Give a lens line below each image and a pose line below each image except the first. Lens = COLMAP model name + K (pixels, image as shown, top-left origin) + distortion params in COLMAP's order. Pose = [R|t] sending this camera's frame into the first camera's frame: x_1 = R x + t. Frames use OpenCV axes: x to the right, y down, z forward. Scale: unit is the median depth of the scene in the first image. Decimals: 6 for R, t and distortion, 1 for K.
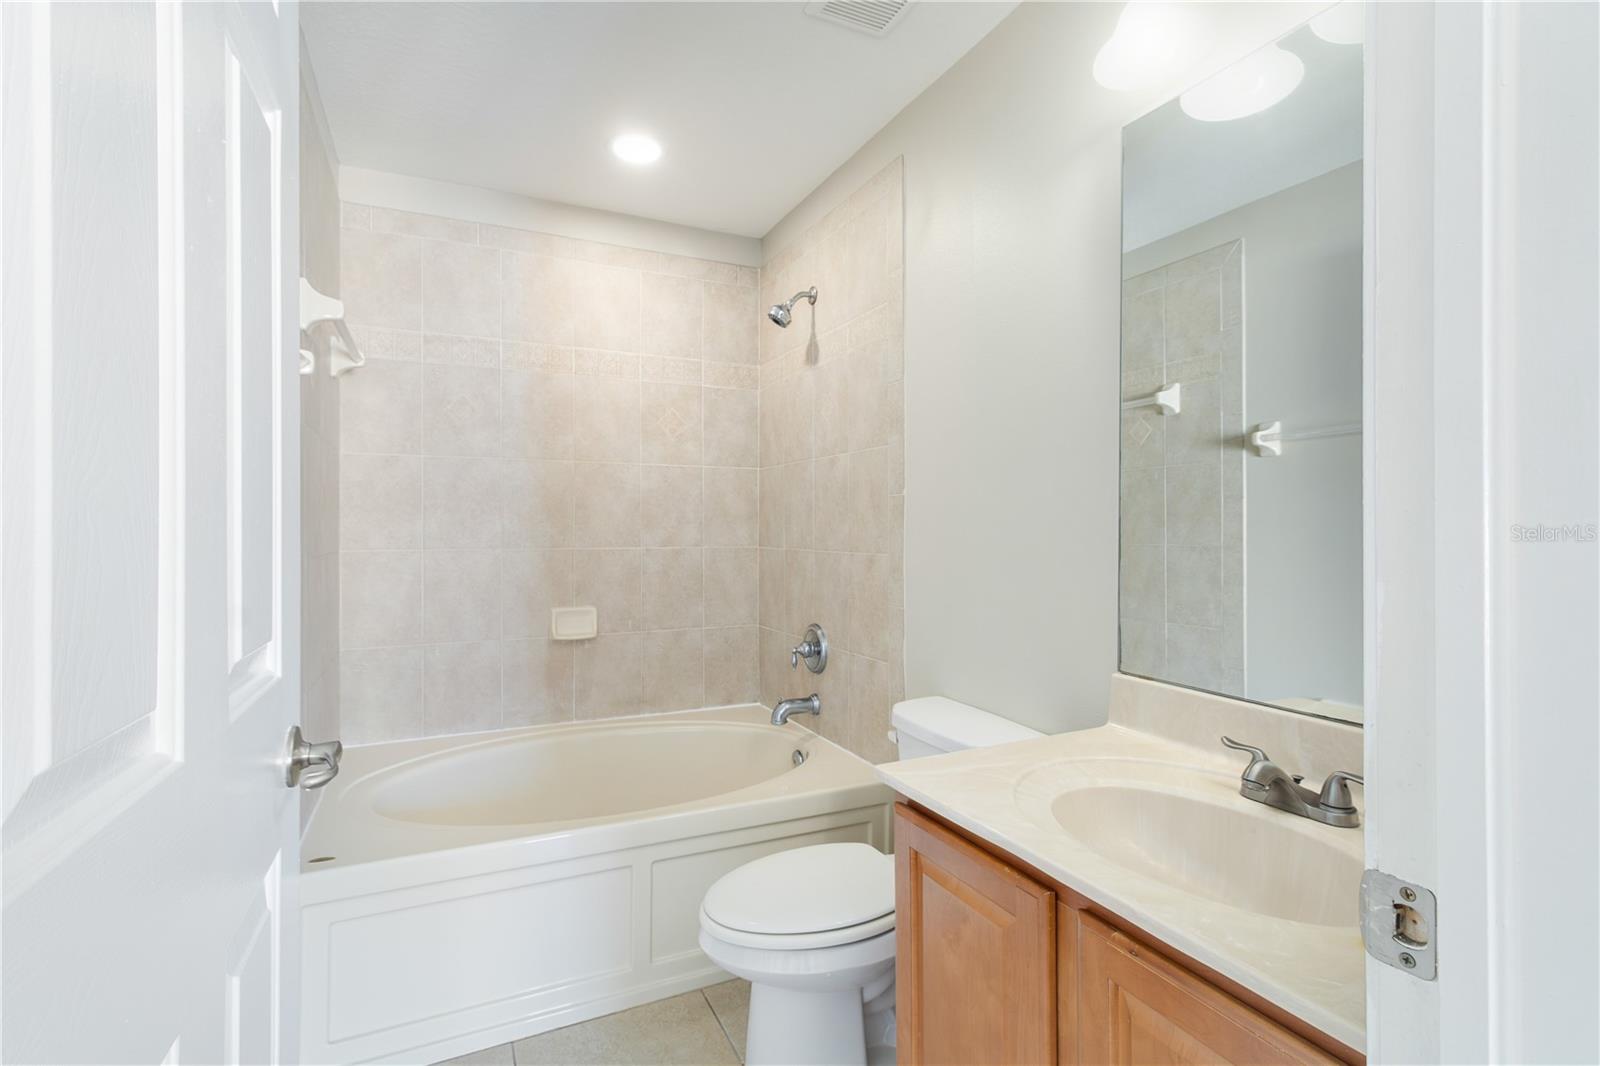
lens RADIAL K [[752.3, 0, 783.3], [0, 752.3, 536.0], [0, 0, 1]] dist [0.008133, -0.001084]
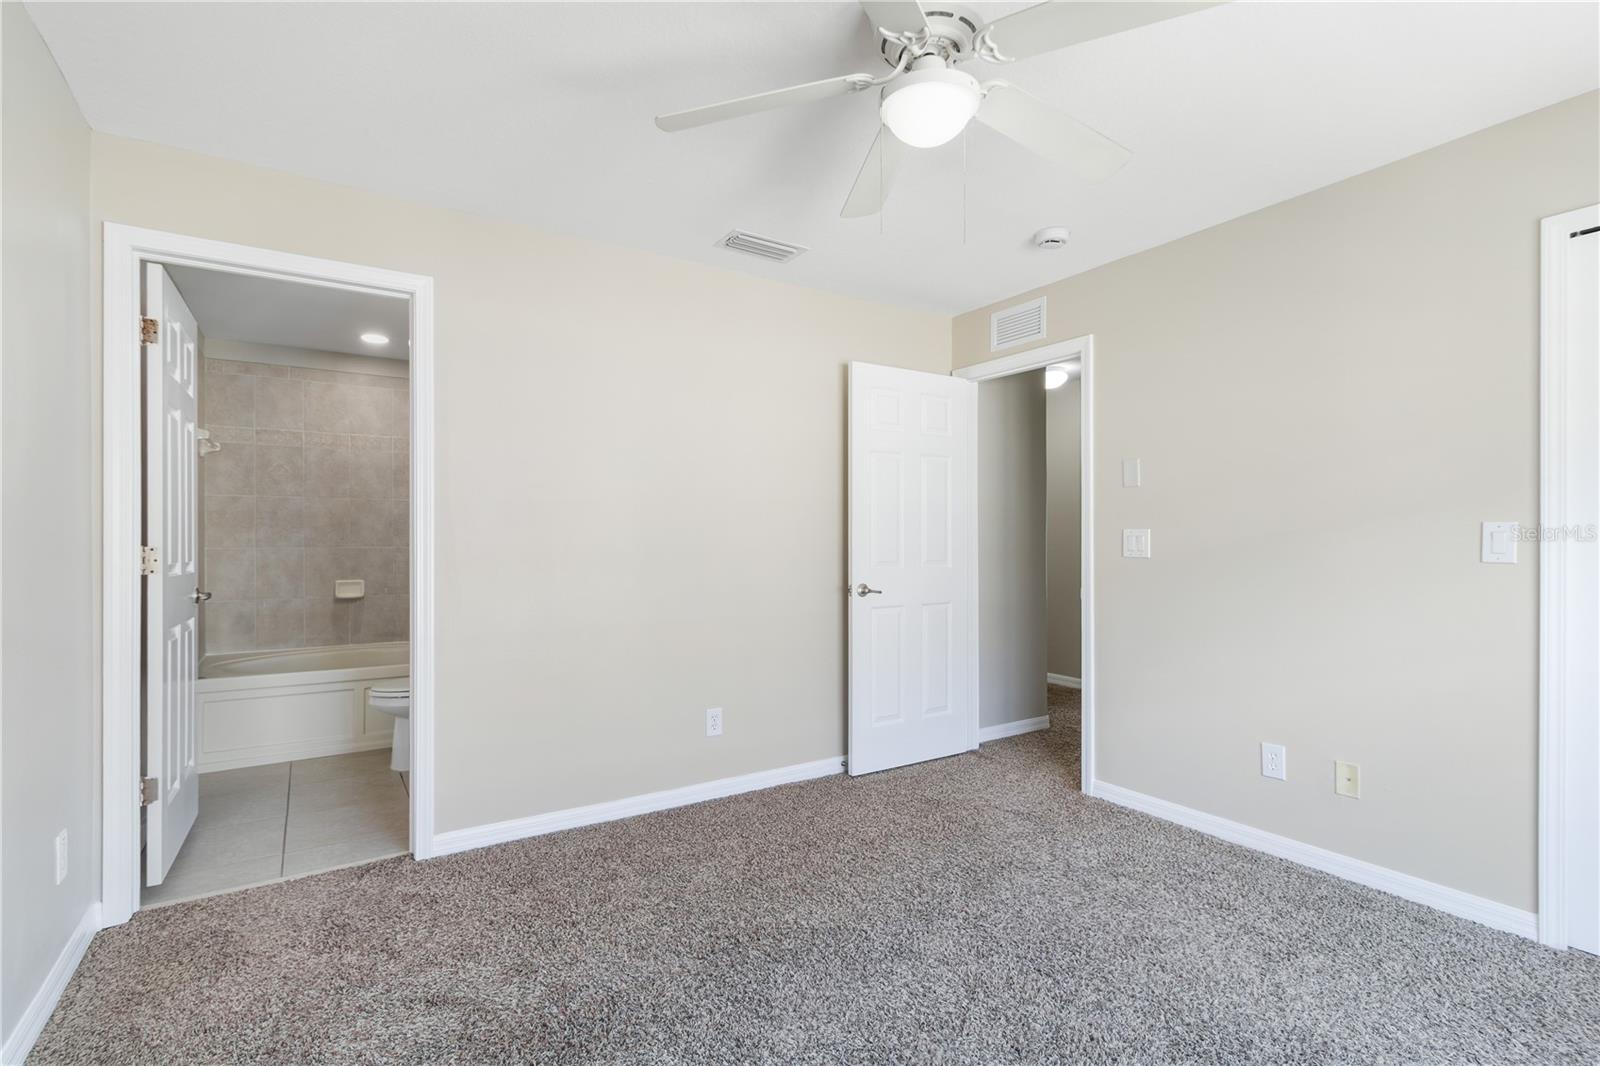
lens RADIAL K [[752.3, 0, 795.6], [0, 752.3, 548.3], [0, 0, 1]] dist [0.008133, -0.001084]
pose [[0.989853, -0.004195, 0.142030, 0.540333], [0.004620, 0.999986, -0.002665, 0.029865], [-0.142017, 0.003294, 0.989859, -0.965254]]
